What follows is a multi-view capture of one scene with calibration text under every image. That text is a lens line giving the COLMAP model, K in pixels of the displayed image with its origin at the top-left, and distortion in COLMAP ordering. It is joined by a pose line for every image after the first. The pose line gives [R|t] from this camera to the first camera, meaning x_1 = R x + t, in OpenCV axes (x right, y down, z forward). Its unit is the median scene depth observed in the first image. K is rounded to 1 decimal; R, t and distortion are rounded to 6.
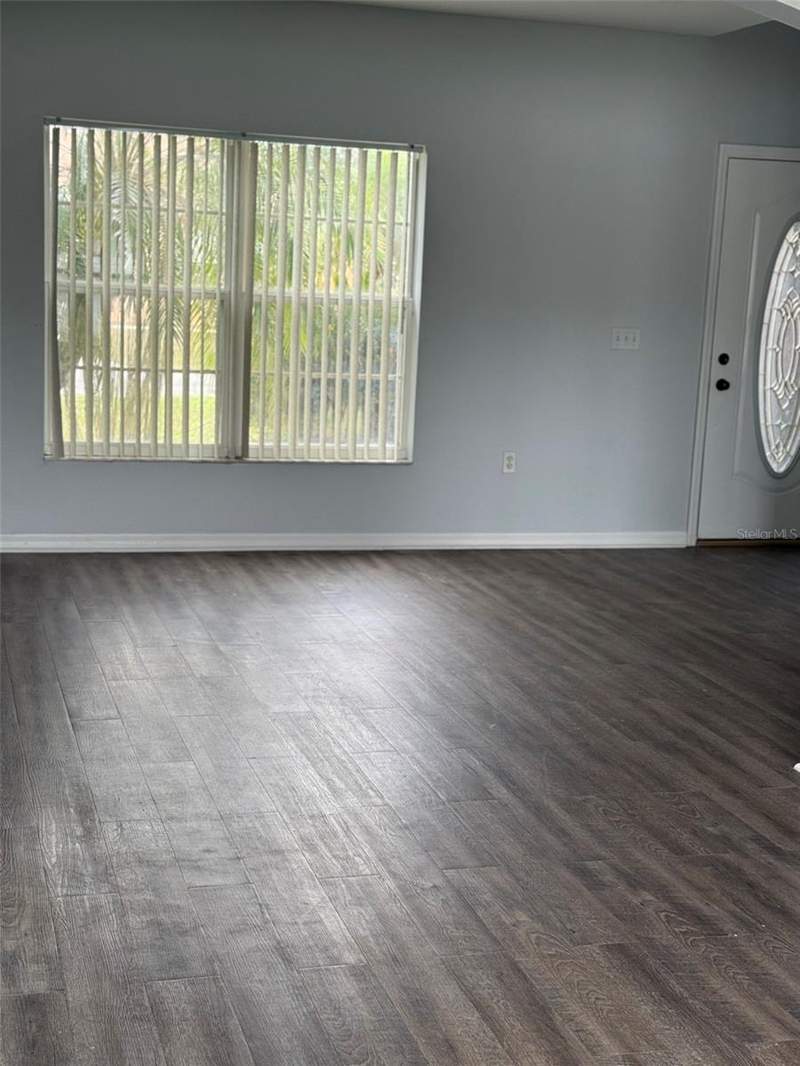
lens RADIAL K [[1612.3, 0, 400.0], [0, 1612.3, 533.0], [0, 0, 1]] dist [0.014250, 0.962135]
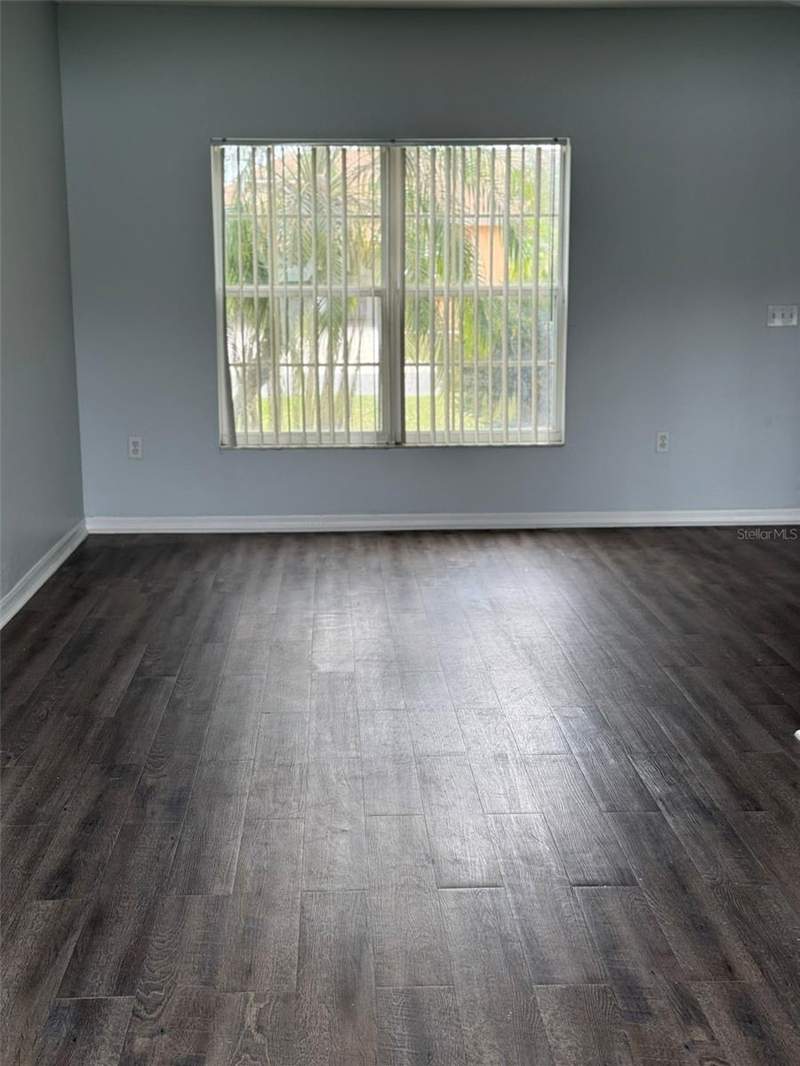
lens RADIAL K [[1529.1, 0, 400.0], [0, 1529.1, 533.0], [0, 0, 1]] dist [0.209212, 0.002909]
pose [[0.972709, -0.008729, -0.231865, 0.140028], [0.010765, 0.999914, 0.007518, 0.005652], [0.231779, -0.009809, 0.972719, 0.002113]]
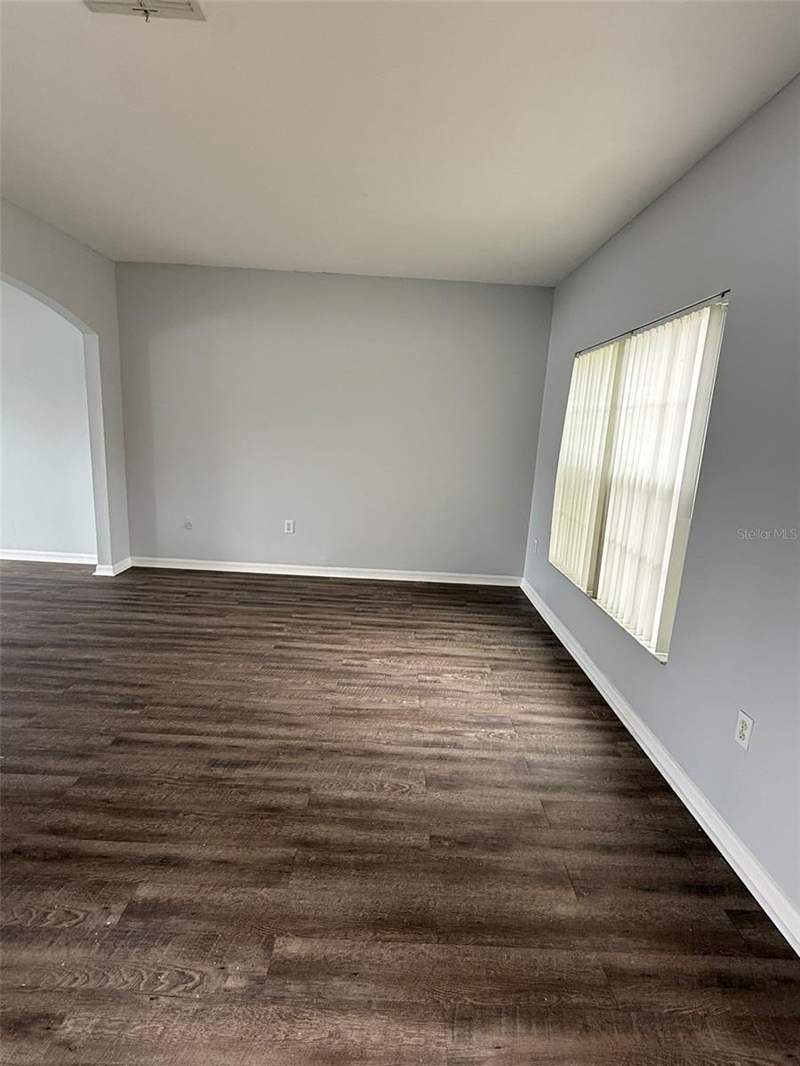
lens RADIAL K [[504.7, 0, 400.0], [0, 504.7, 533.0], [0, 0, 1]] dist [-0.001750, -0.000158]
pose [[-0.260337, 0.138479, -0.955536, 0.315992], [-0.219421, 0.955281, 0.198223, -0.141430], [0.940255, 0.261269, -0.218310, 0.939400]]
